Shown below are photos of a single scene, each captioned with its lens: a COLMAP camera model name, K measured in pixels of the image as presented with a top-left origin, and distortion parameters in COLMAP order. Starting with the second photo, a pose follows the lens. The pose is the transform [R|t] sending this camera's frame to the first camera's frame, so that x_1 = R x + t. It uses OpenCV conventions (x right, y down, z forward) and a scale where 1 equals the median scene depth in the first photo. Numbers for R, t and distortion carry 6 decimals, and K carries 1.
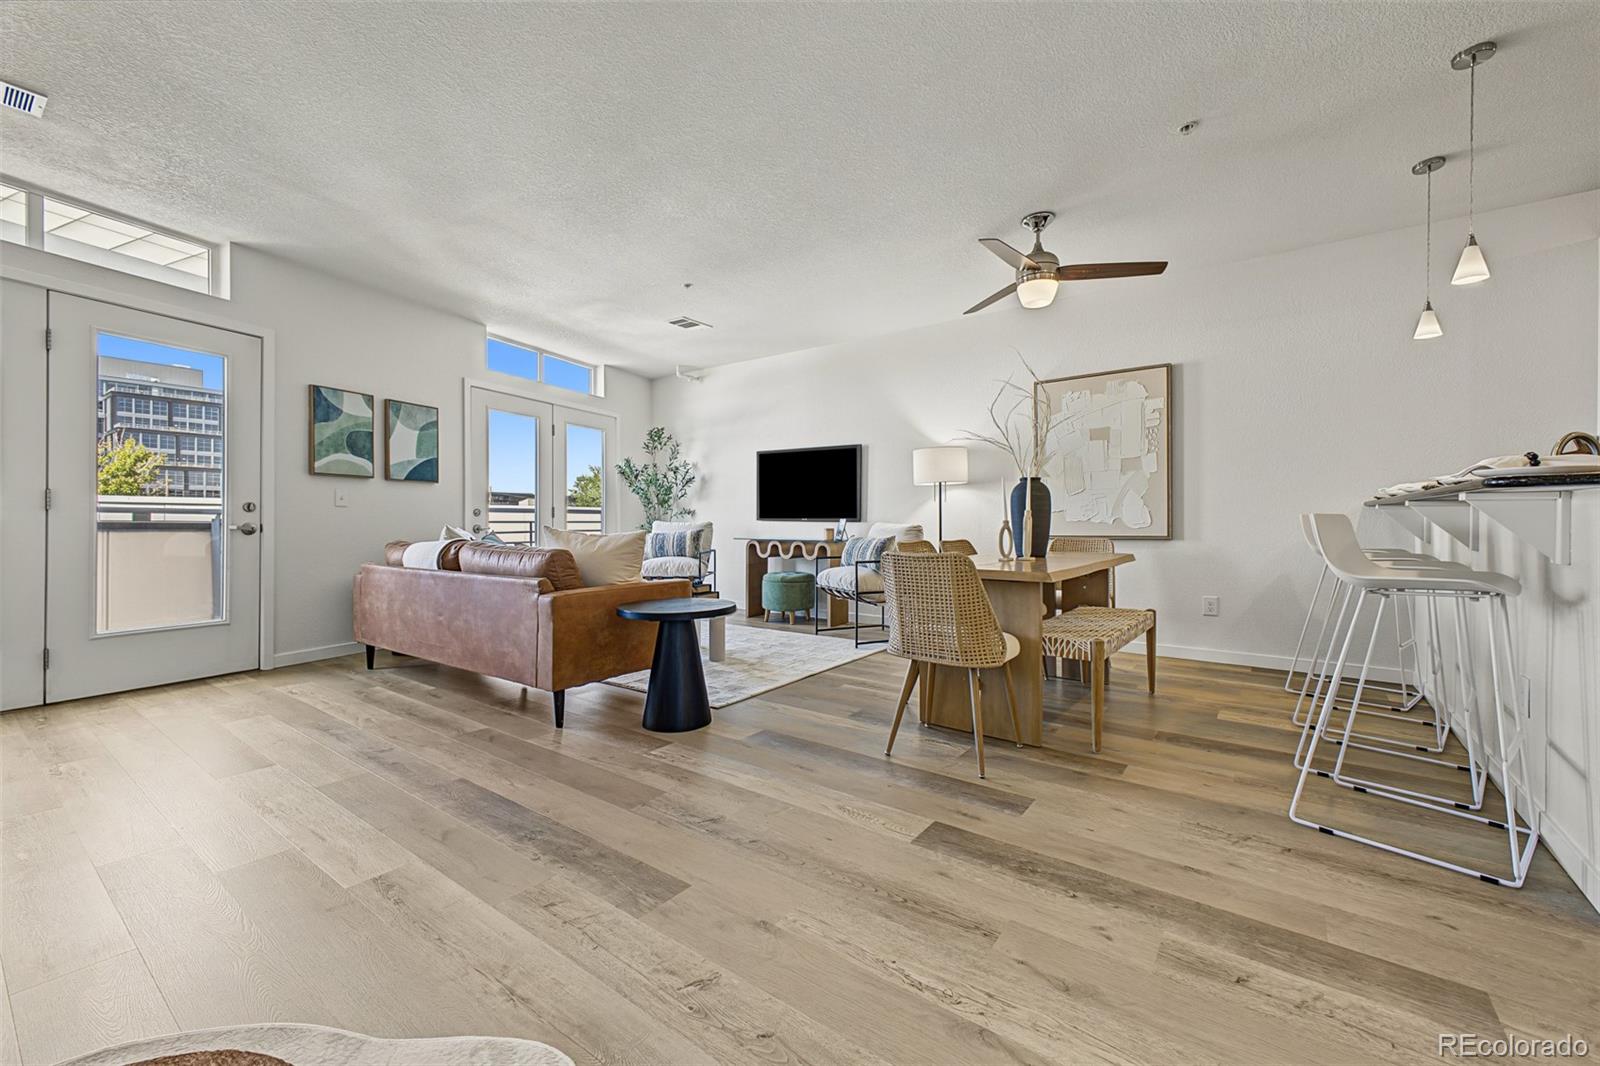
lens RADIAL K [[633.2, 0, 789.9], [0, 633.2, 534.2], [0, 0, 1]] dist [0.017549, -0.004971]
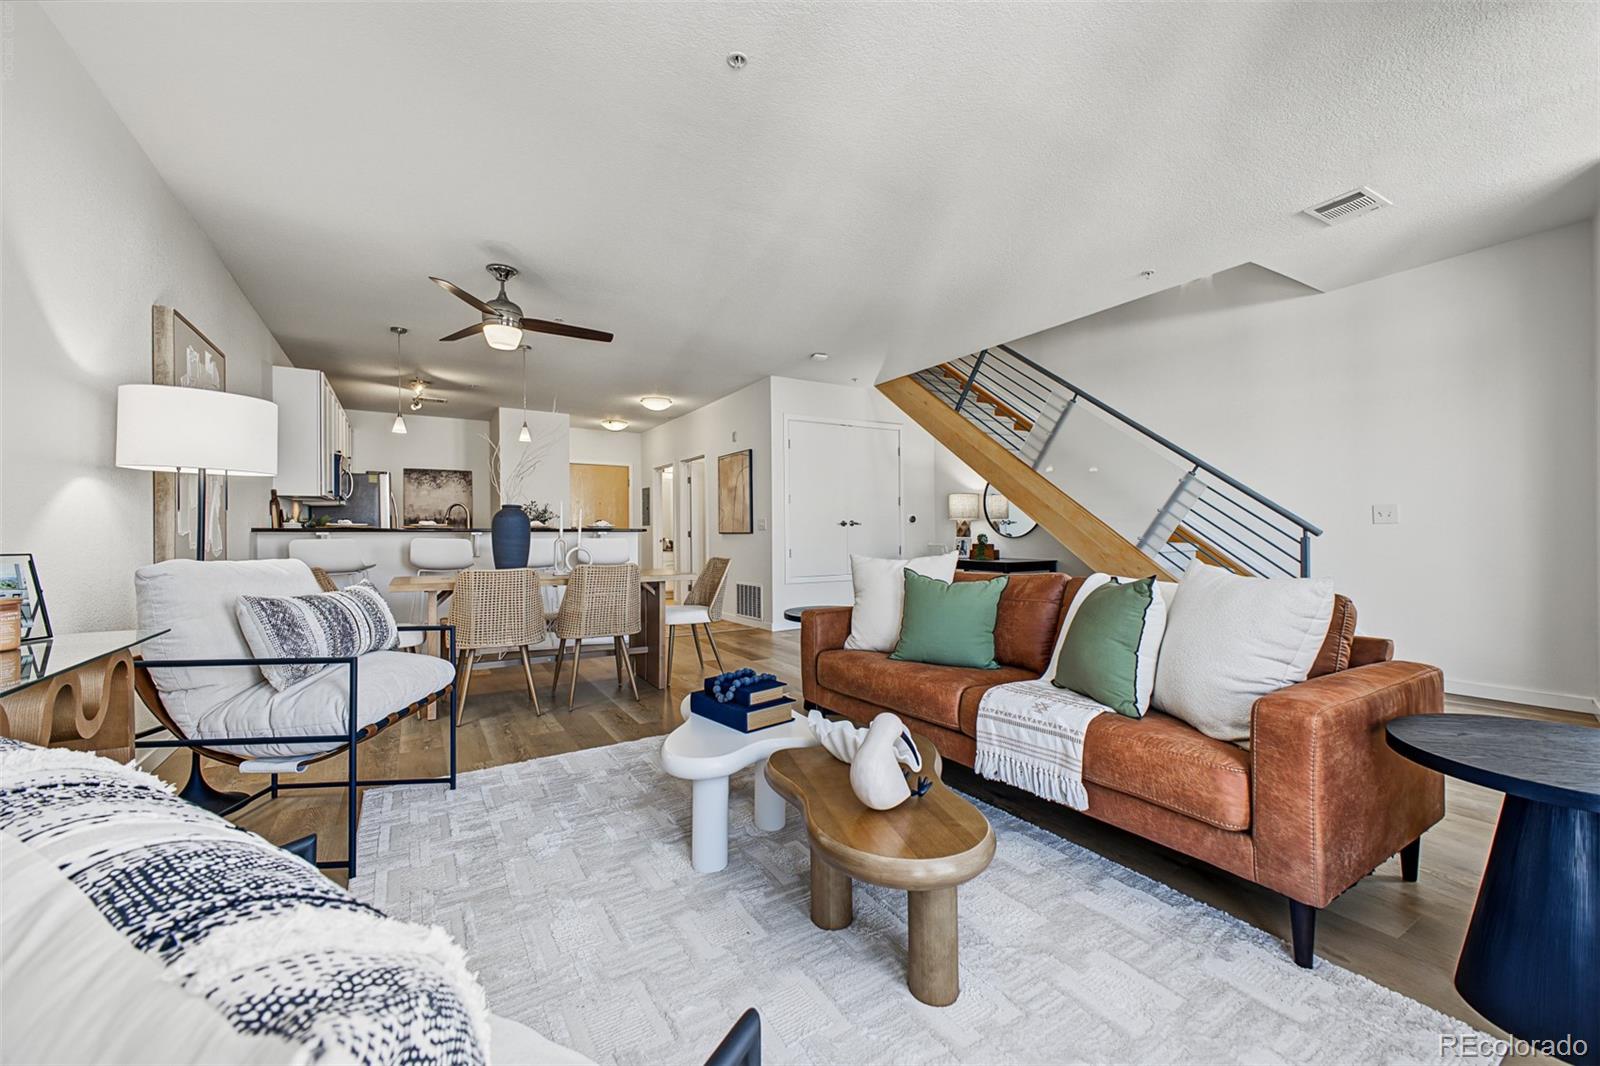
lens RADIAL K [[633.2, 0, 793.7], [0, 633.2, 526.7], [0, 0, 1]] dist [0.017549, -0.004971]
pose [[-0.922740, 0.008769, 0.385323, -0.411562], [0.011220, 0.999929, 0.004113, -0.041002], [-0.385259, 0.008119, -0.922773, 1.507977]]
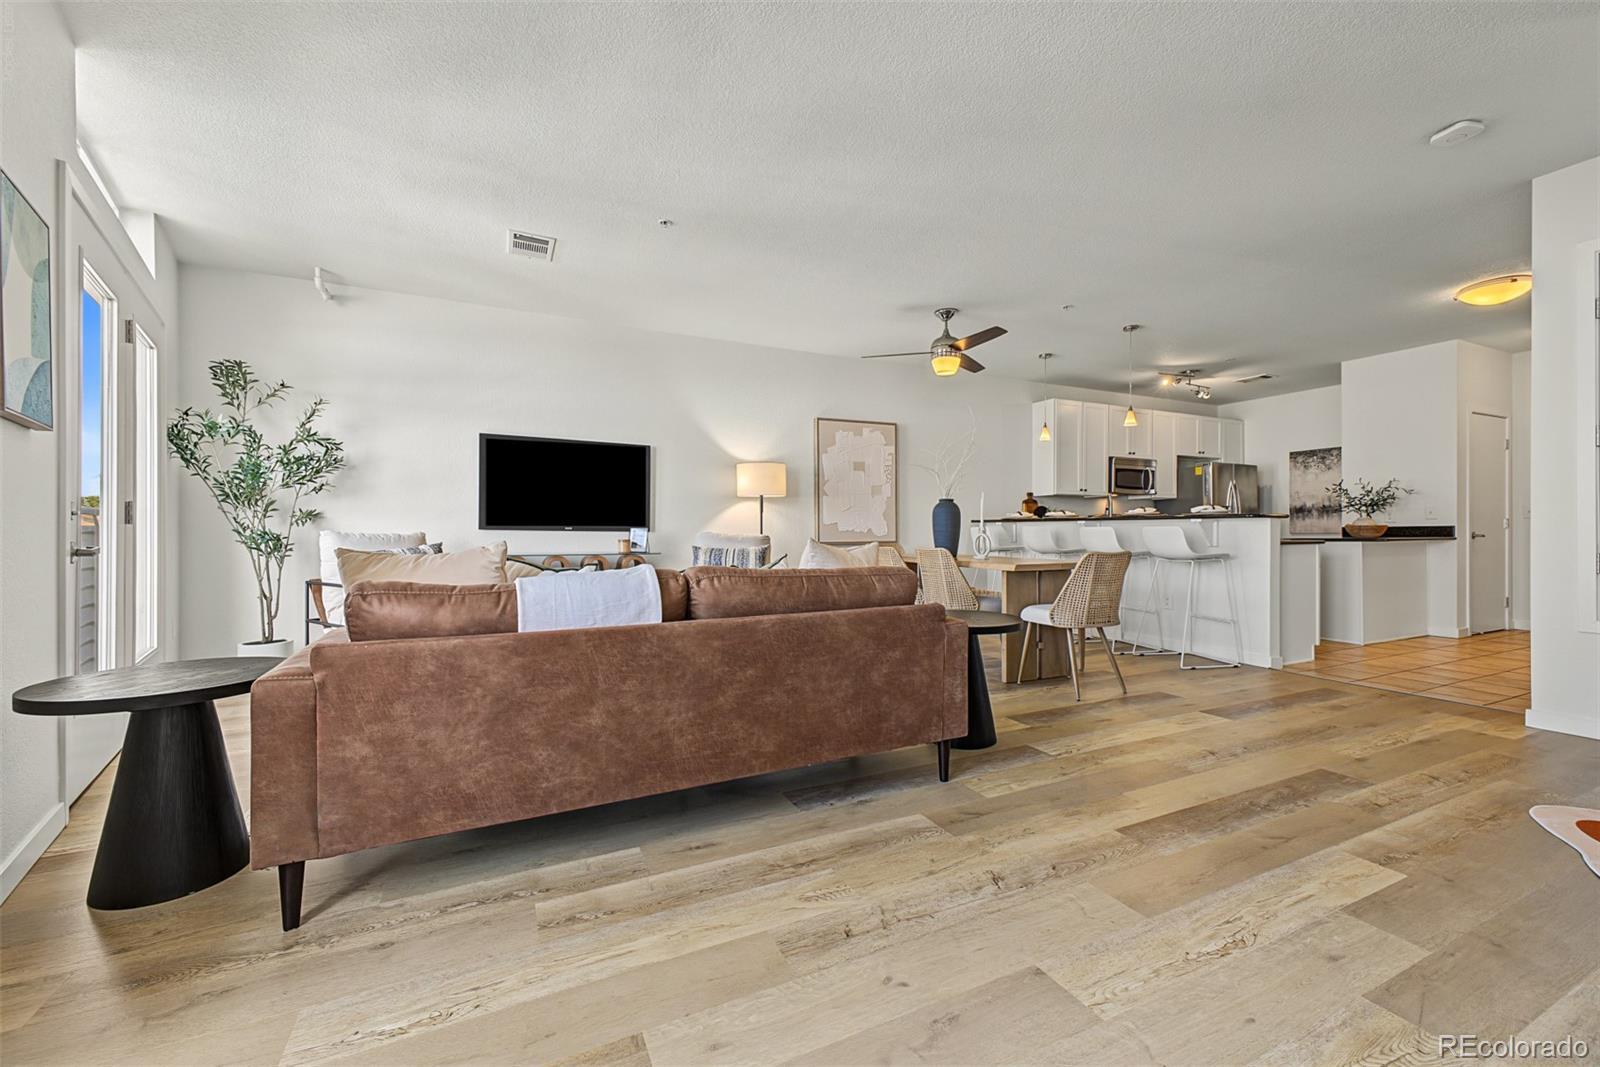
lens RADIAL K [[633.2, 0, 804.5], [0, 633.2, 532.4], [0, 0, 1]] dist [0.017549, -0.004971]
pose [[0.464812, -0.002458, 0.885406, -0.805412], [0.018680, 0.999801, -0.007031, -0.010942], [-0.885212, 0.019807, 0.464765, 0.528679]]
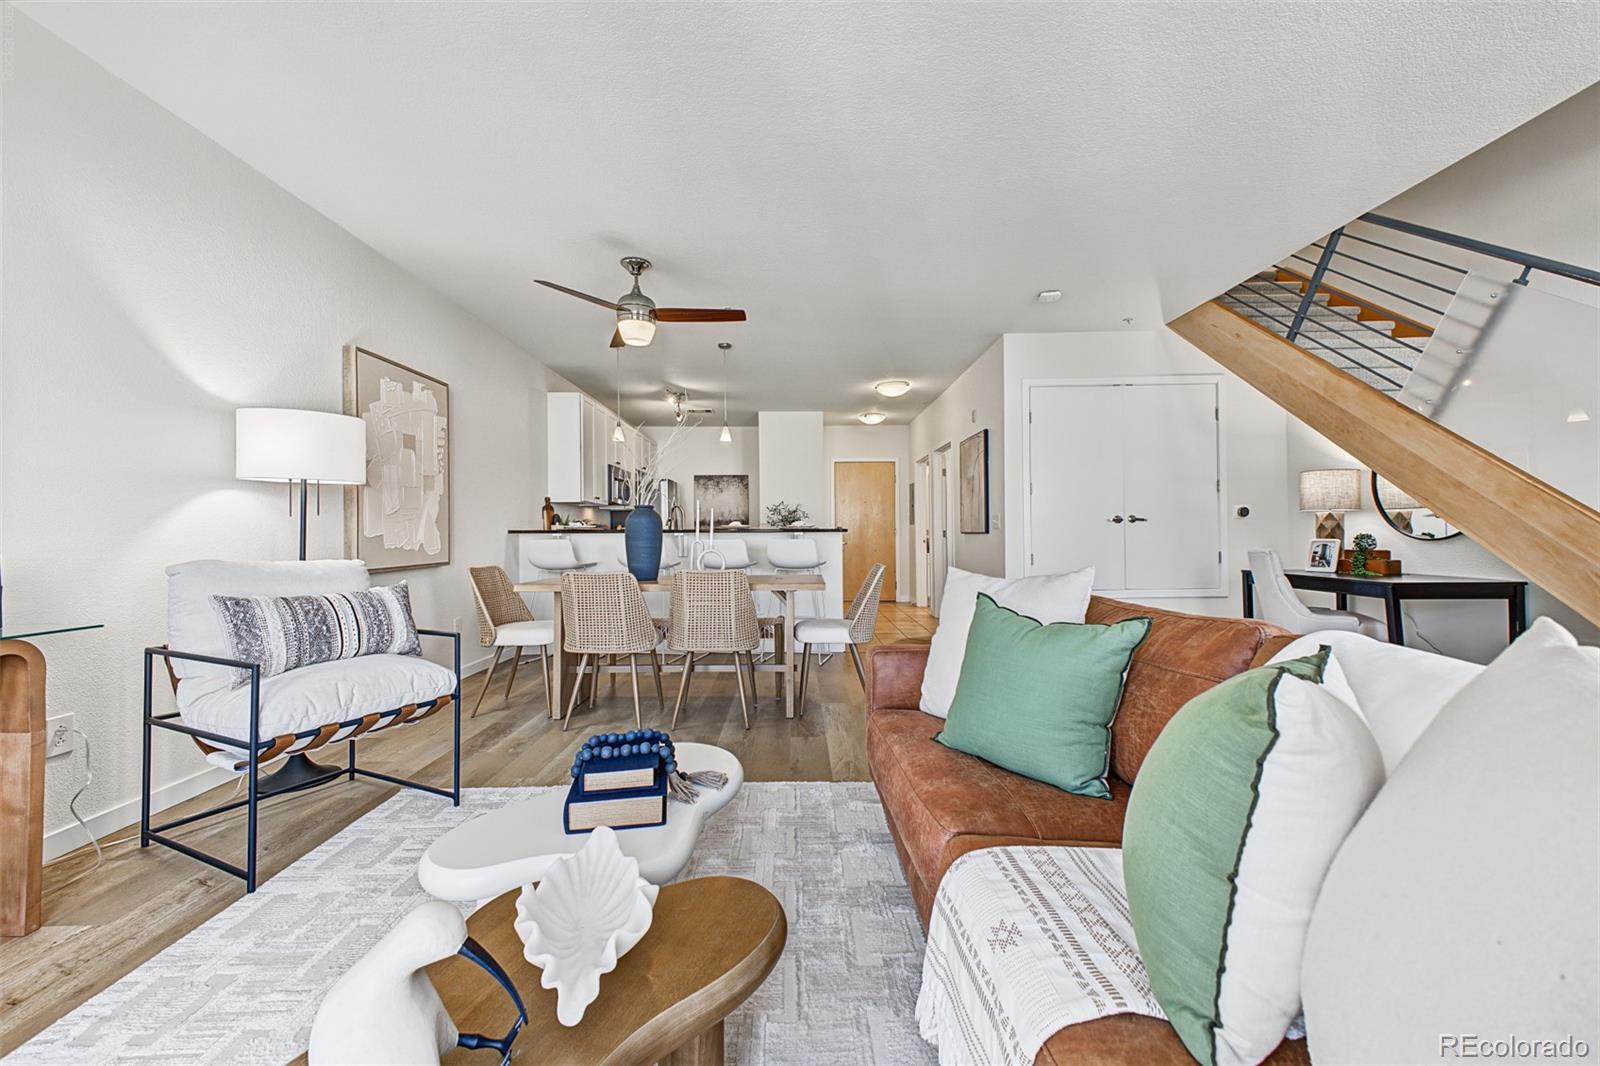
lens RADIAL K [[633.2, 0, 793.6], [0, 633.2, 531.2], [0, 0, 1]] dist [0.017549, -0.004971]
pose [[-0.588913, 0.007598, 0.808161, -0.521003], [0.019509, 0.999798, 0.004817, -0.036893], [-0.807961, 0.018604, -0.588942, 1.169390]]
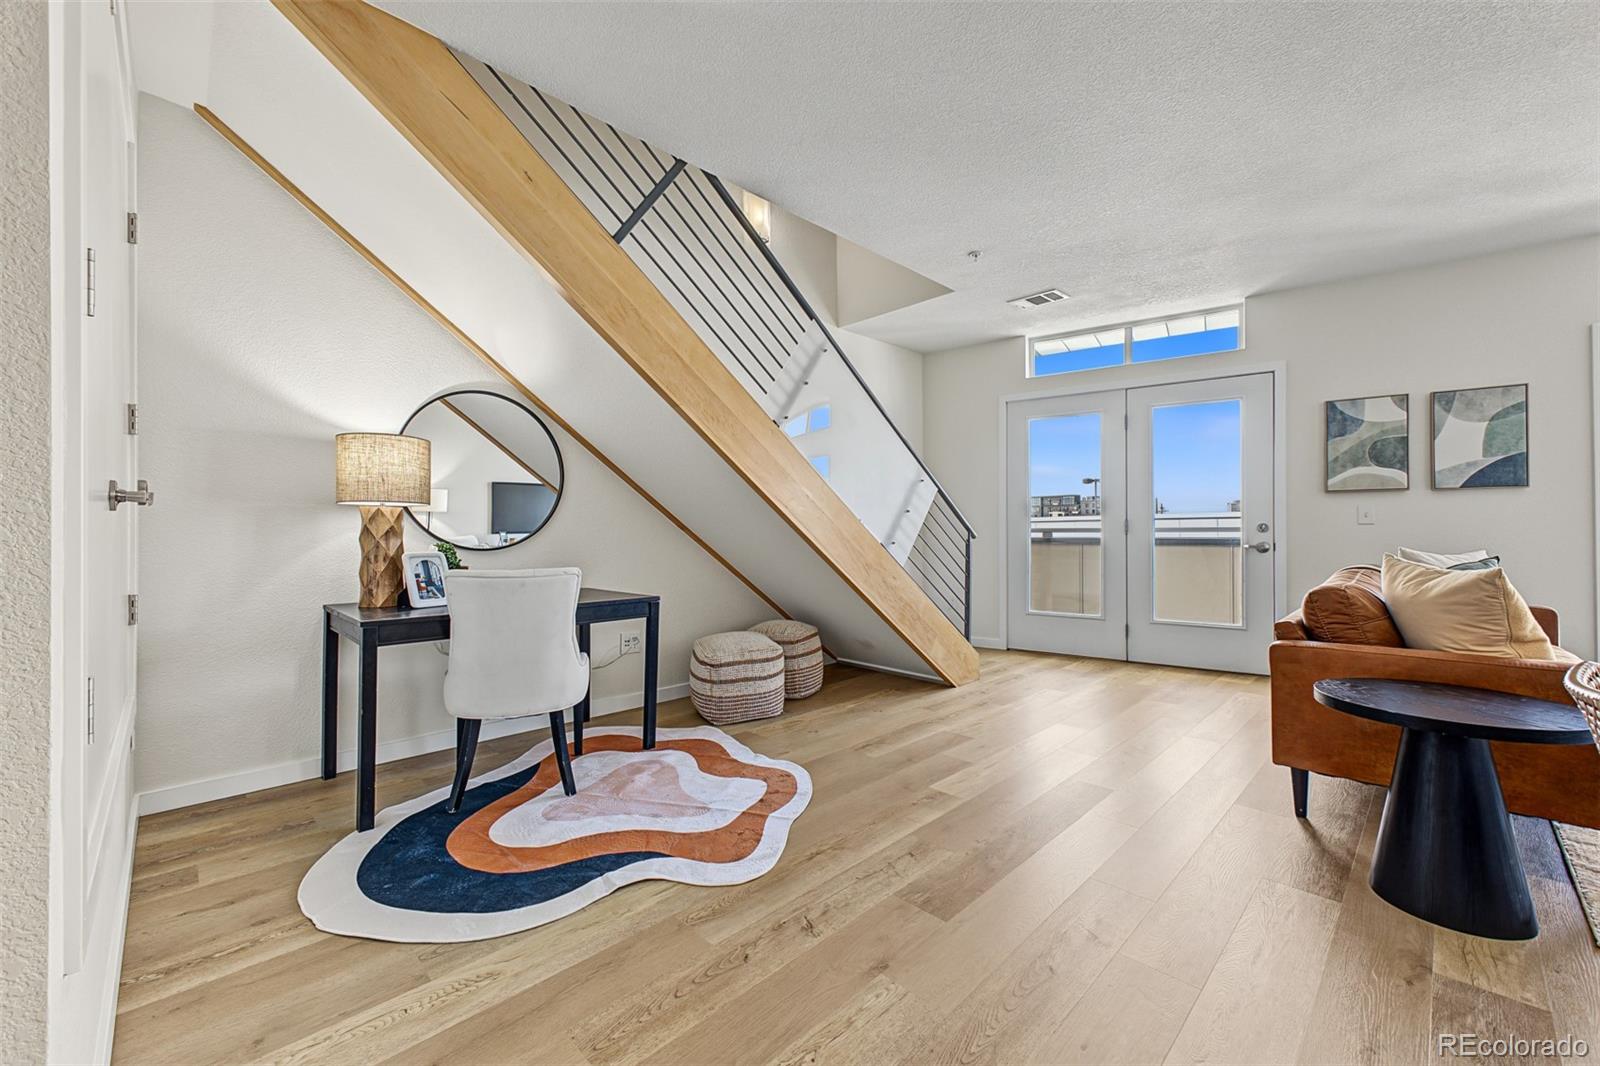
lens RADIAL K [[633.2, 0, 808.1], [0, 633.2, 529.9], [0, 0, 1]] dist [0.017549, -0.004971]
pose [[-0.147624, -0.004607, -0.989033, 0.339104], [-0.009834, 0.999947, -0.003190, -0.025304], [0.988995, 0.009255, -0.147662, 0.357042]]
